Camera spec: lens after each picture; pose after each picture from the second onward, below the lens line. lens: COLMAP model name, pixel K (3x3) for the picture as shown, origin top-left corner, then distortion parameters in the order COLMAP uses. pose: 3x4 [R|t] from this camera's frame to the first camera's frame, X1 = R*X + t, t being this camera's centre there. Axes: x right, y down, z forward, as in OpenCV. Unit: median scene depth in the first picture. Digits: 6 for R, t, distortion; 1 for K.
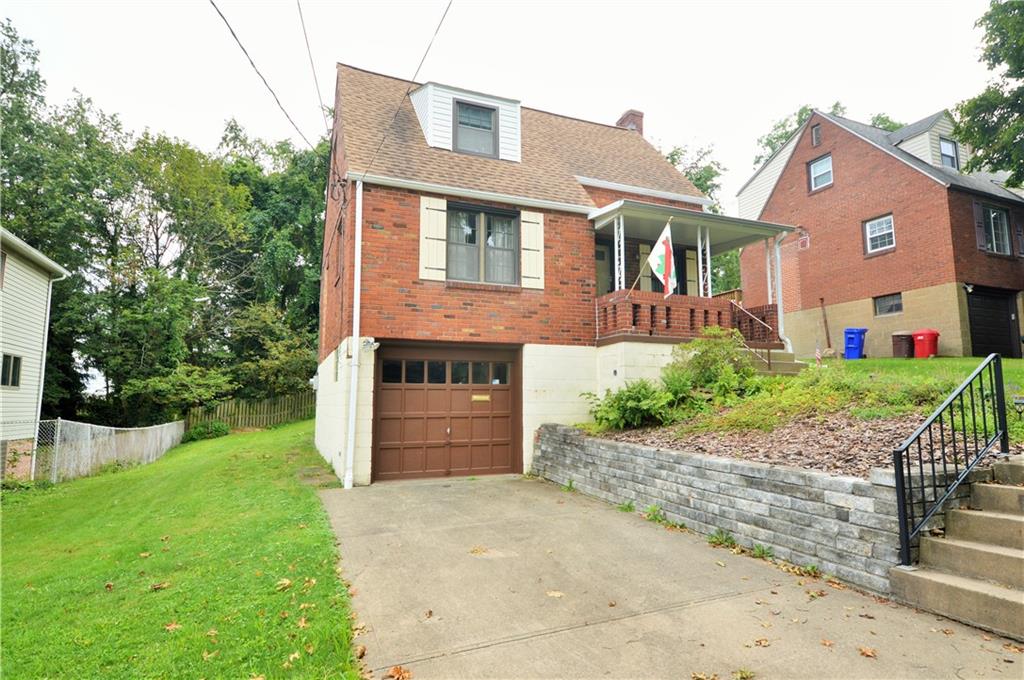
lens RADIAL K [[567.1, 0, 526.0], [0, 567.1, 340.6], [0, 0, 1]] dist [0.028373, -0.033608]
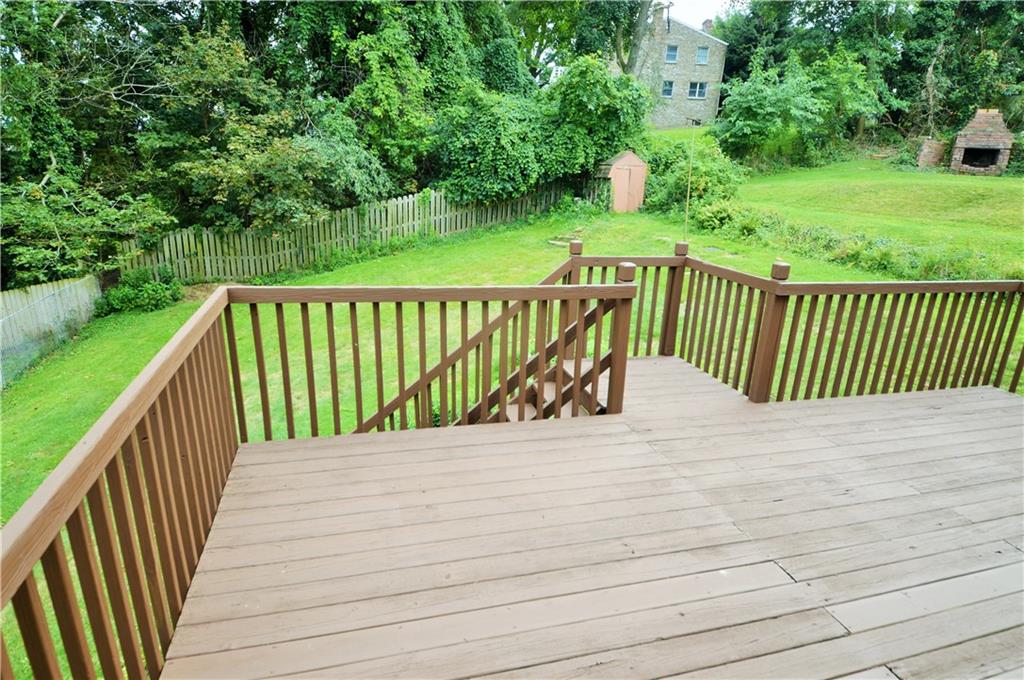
lens RADIAL K [[567.1, 0, 526.0], [0, 567.1, 340.6], [0, 0, 1]] dist [0.028373, -0.033608]
pose [[0.990509, 0.085292, -0.107779, -0.124212], [-0.033909, 0.911568, 0.409748, -0.033002], [0.133196, -0.402204, 0.905809, 0.500617]]
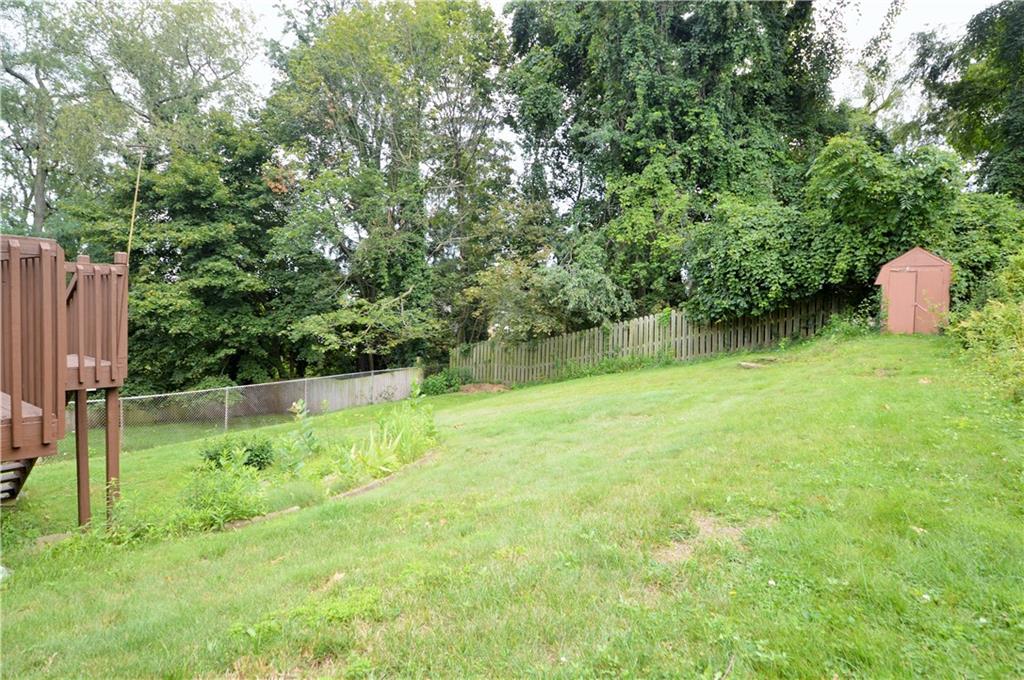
lens RADIAL K [[567.1, 0, 526.0], [0, 567.1, 340.6], [0, 0, 1]] dist [0.028373, -0.033608]
pose [[0.507432, 0.060825, -0.859542, 0.117357], [0.070708, 0.991202, 0.111885, 0.029069], [0.858786, -0.117551, 0.498667, 0.686918]]
